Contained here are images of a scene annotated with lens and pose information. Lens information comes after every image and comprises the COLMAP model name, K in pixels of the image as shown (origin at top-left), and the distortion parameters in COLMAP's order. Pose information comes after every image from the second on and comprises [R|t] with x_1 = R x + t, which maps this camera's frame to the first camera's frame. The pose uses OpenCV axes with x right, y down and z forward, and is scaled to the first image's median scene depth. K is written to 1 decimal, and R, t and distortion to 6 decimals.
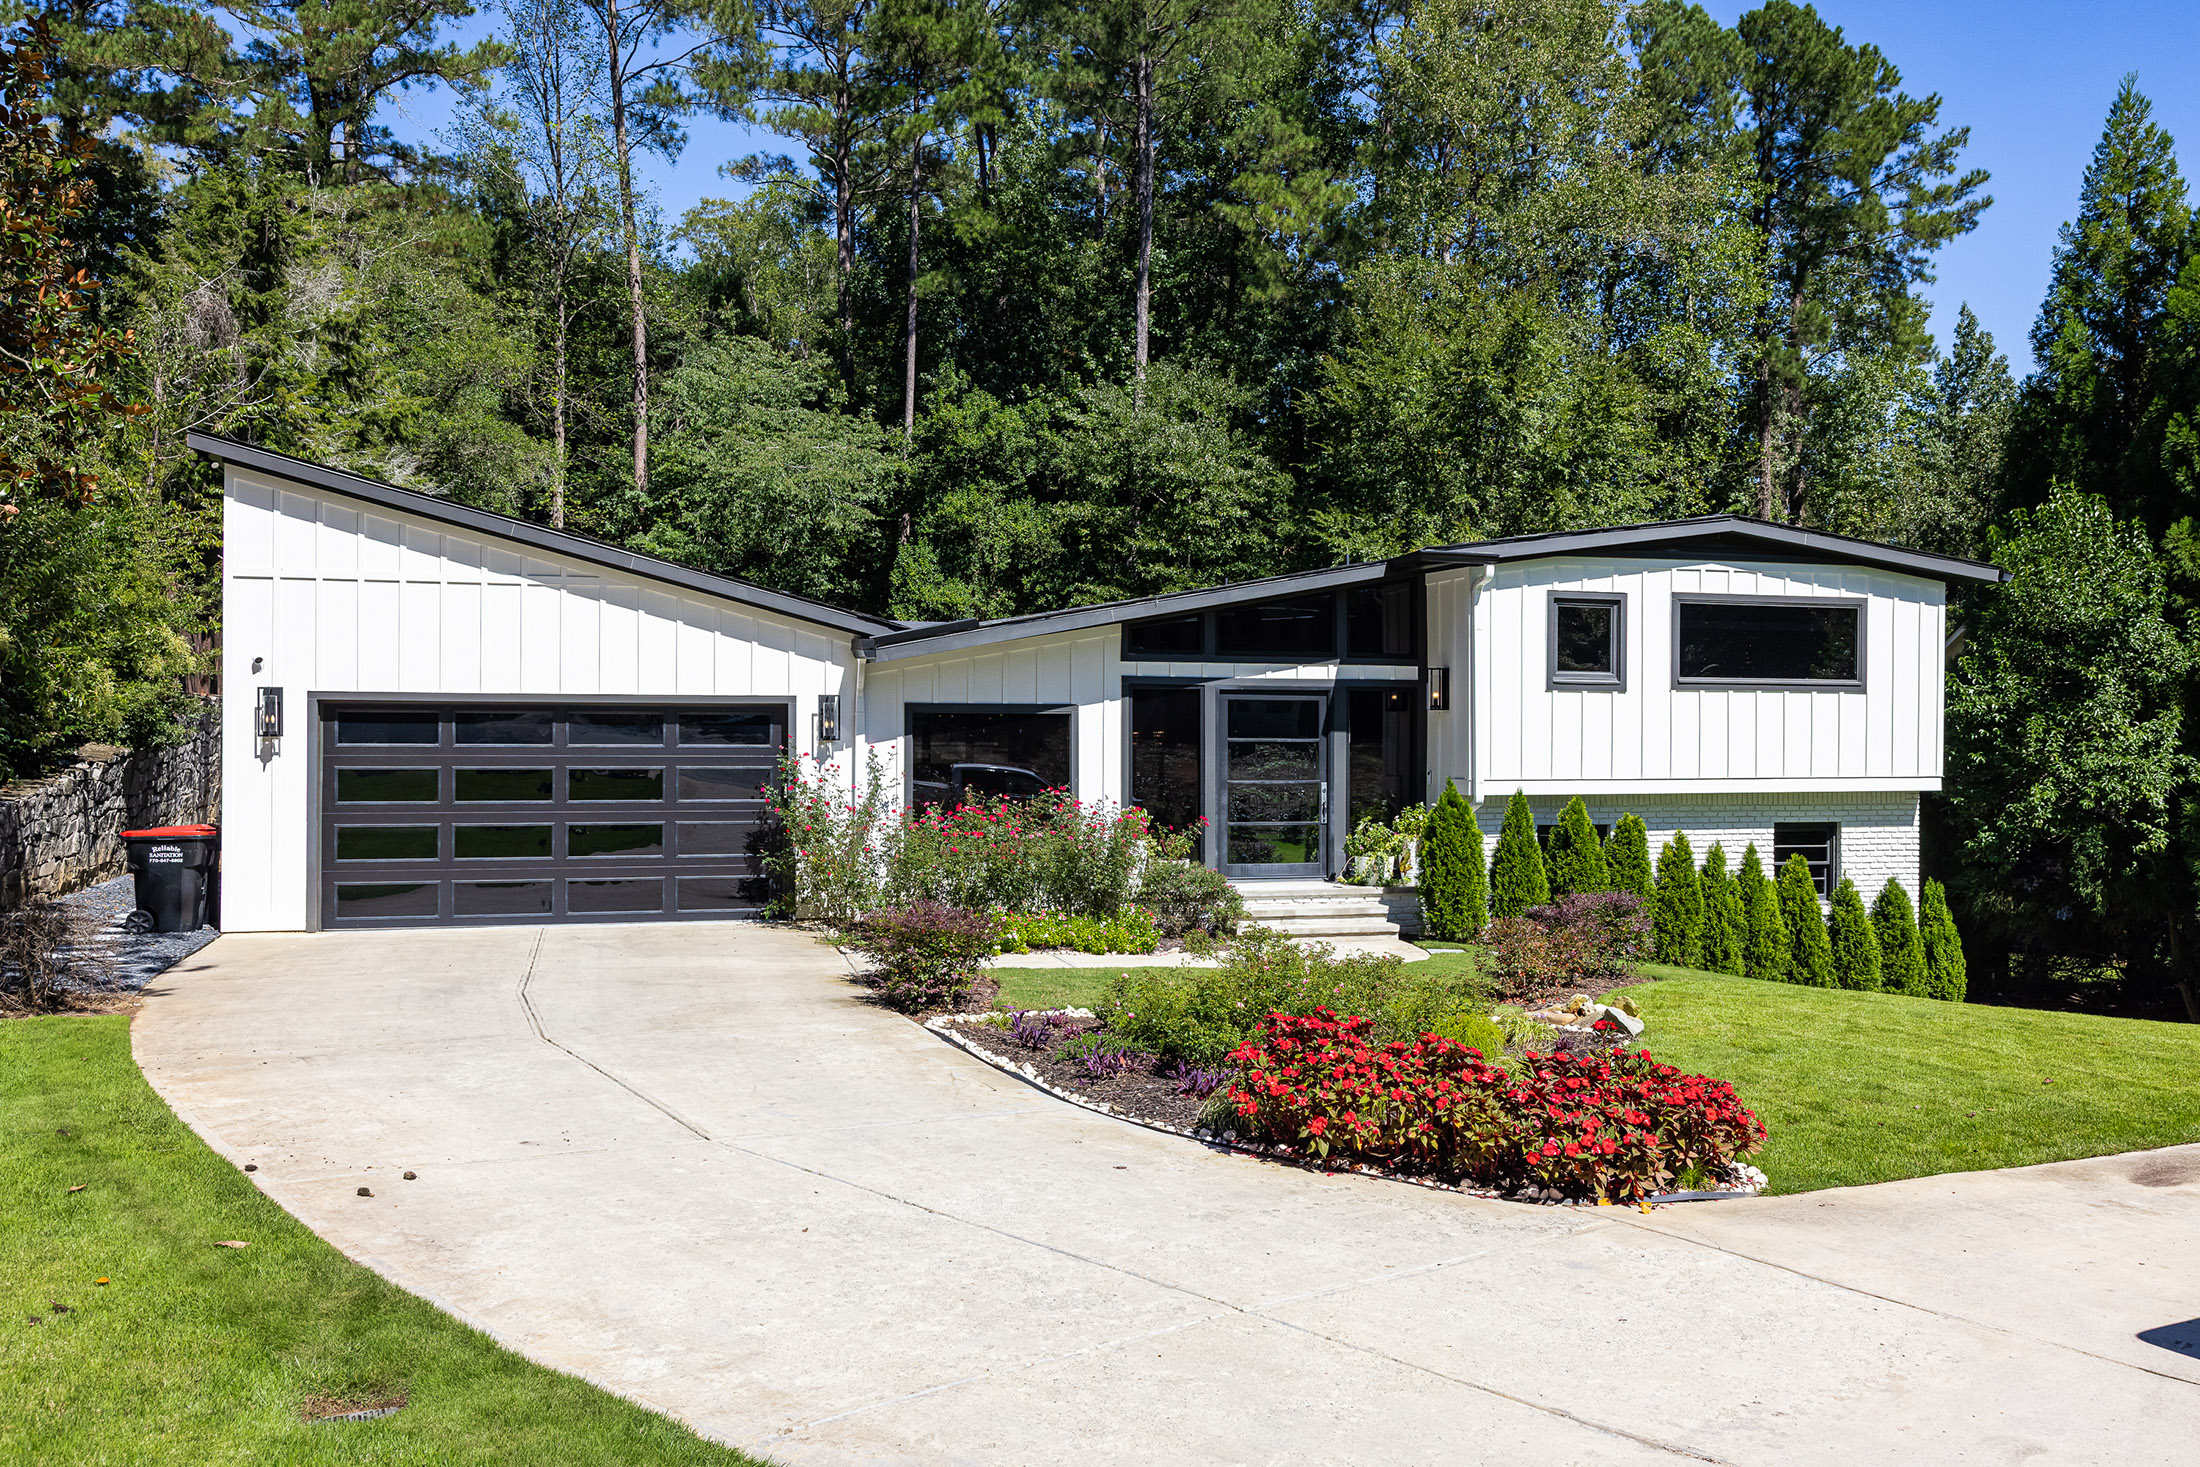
lens RADIAL K [[1957.4, 0, 1100.0], [0, 1957.4, 733.5], [0, 0, 1]] dist [-0.013526, -0.009228]
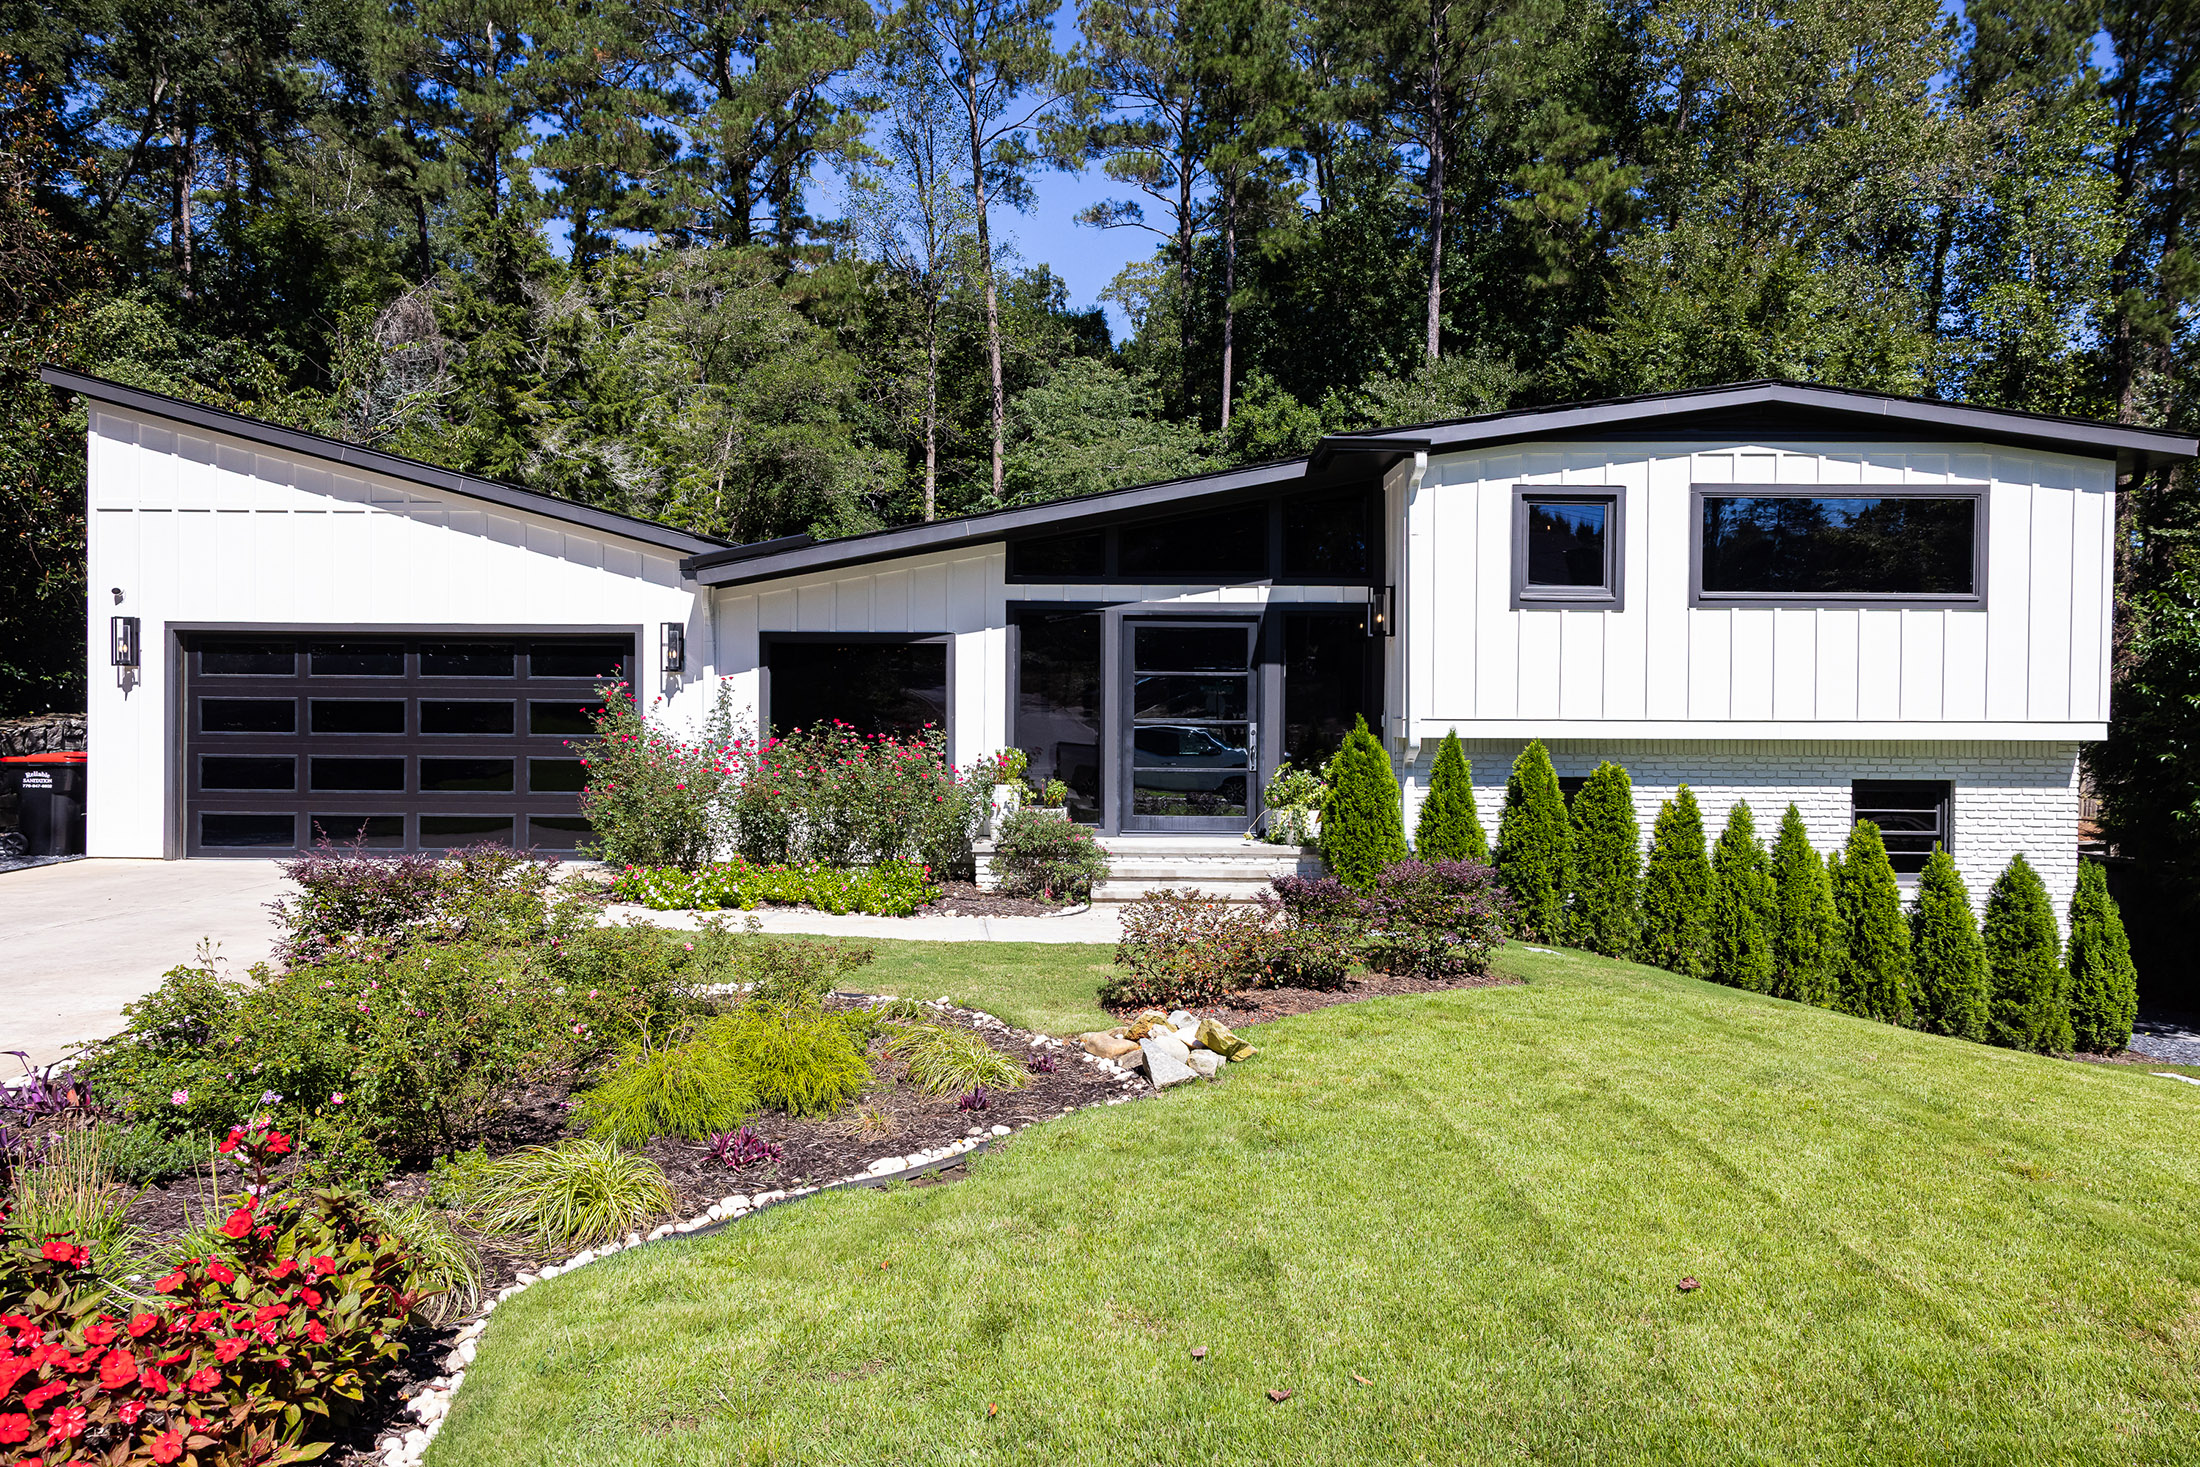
lens RADIAL K [[1513.4, 0, 1109.9], [0, 1513.4, 741.6], [0, 0, 1]] dist [-0.001879, 0.006586]
pose [[0.950518, 0.007879, -0.310569, 0.260837], [-0.003325, 0.999879, 0.015190, 0.023202], [0.310651, -0.013406, 0.950430, 0.347362]]
